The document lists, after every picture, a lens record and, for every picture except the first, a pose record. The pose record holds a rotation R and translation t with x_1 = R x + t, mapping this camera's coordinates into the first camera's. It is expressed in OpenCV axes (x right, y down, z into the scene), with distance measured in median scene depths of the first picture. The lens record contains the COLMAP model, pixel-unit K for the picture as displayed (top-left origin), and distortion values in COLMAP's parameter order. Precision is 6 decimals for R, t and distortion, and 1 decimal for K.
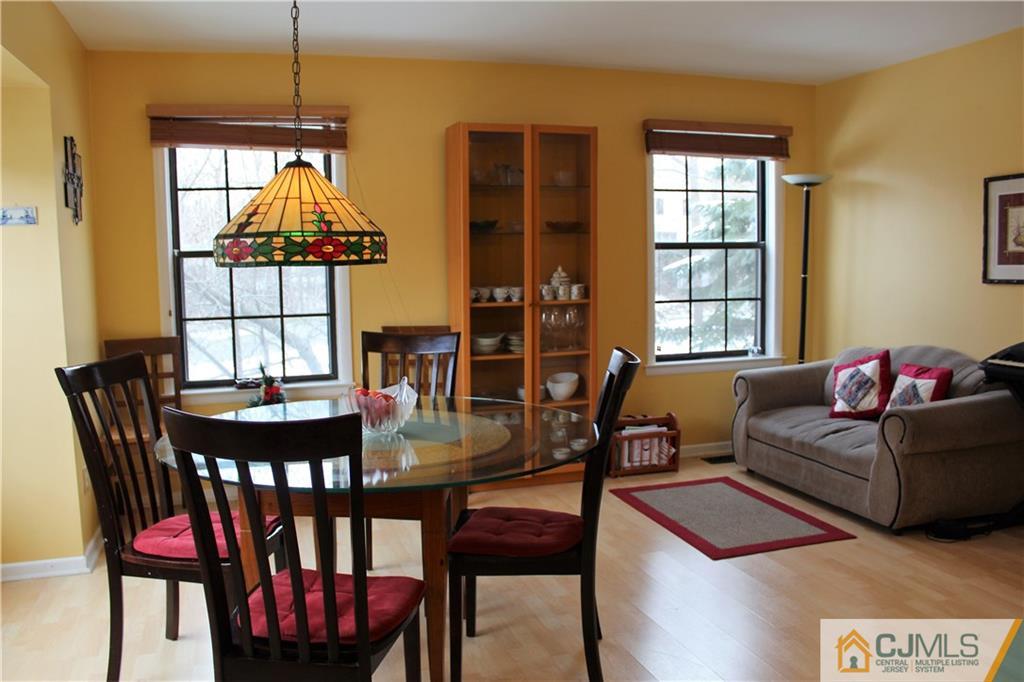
lens RADIAL K [[853.0, 0, 509.7], [0, 853.0, 342.3], [0, 0, 1]] dist [-0.165081, 0.142365]
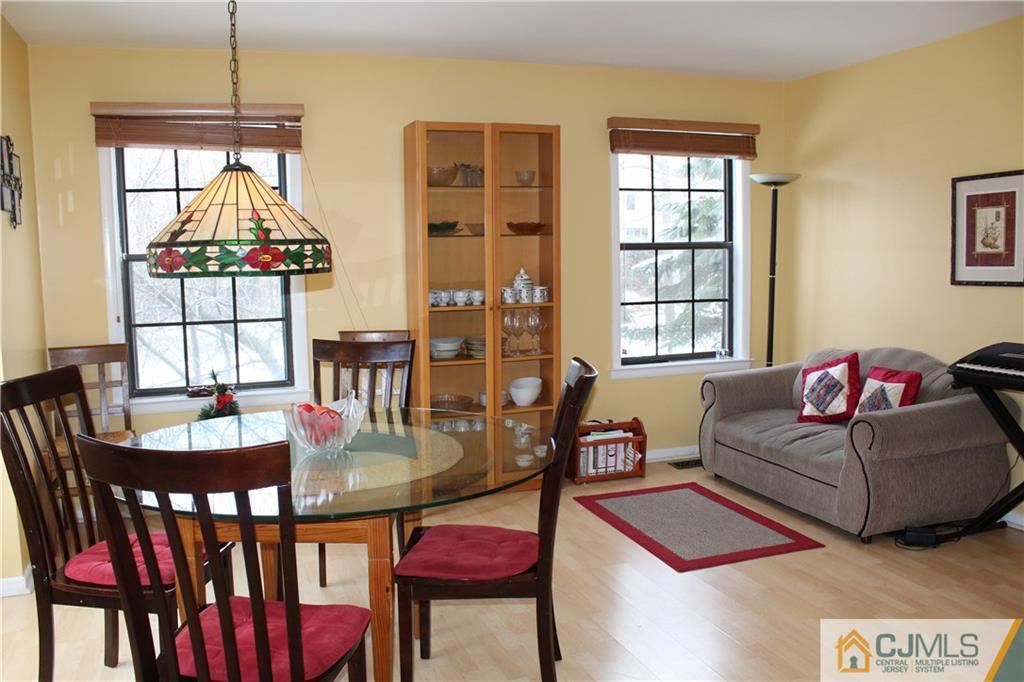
lens RADIAL K [[853.0, 0, 508.9], [0, 853.0, 339.3], [0, 0, 1]] dist [-0.165081, 0.142365]
pose [[0.999490, -0.005119, 0.031522, 0.013218], [0.005078, 0.999986, 0.001389, -0.010009], [-0.031528, -0.001228, 0.999502, 0.026202]]
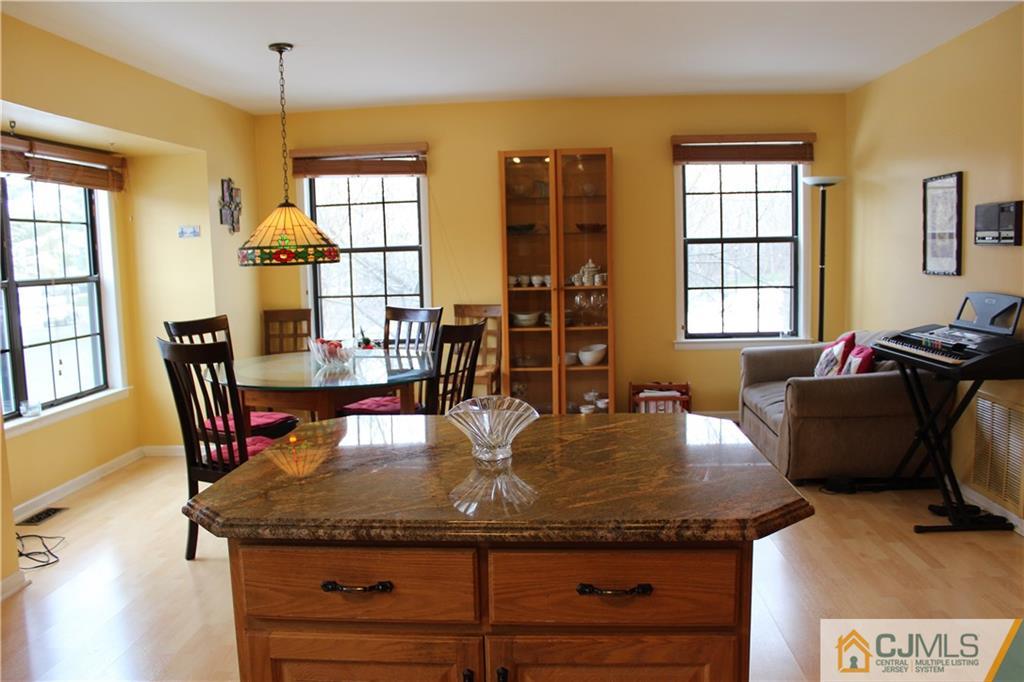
lens RADIAL K [[853.0, 0, 509.9], [0, 853.0, 344.2], [0, 0, 1]] dist [-0.165081, 0.142365]
pose [[0.931950, 0.032867, -0.361094, 0.428206], [-0.025402, 0.999355, 0.025403, 0.007899], [0.361696, -0.014502, 0.932183, -0.228213]]
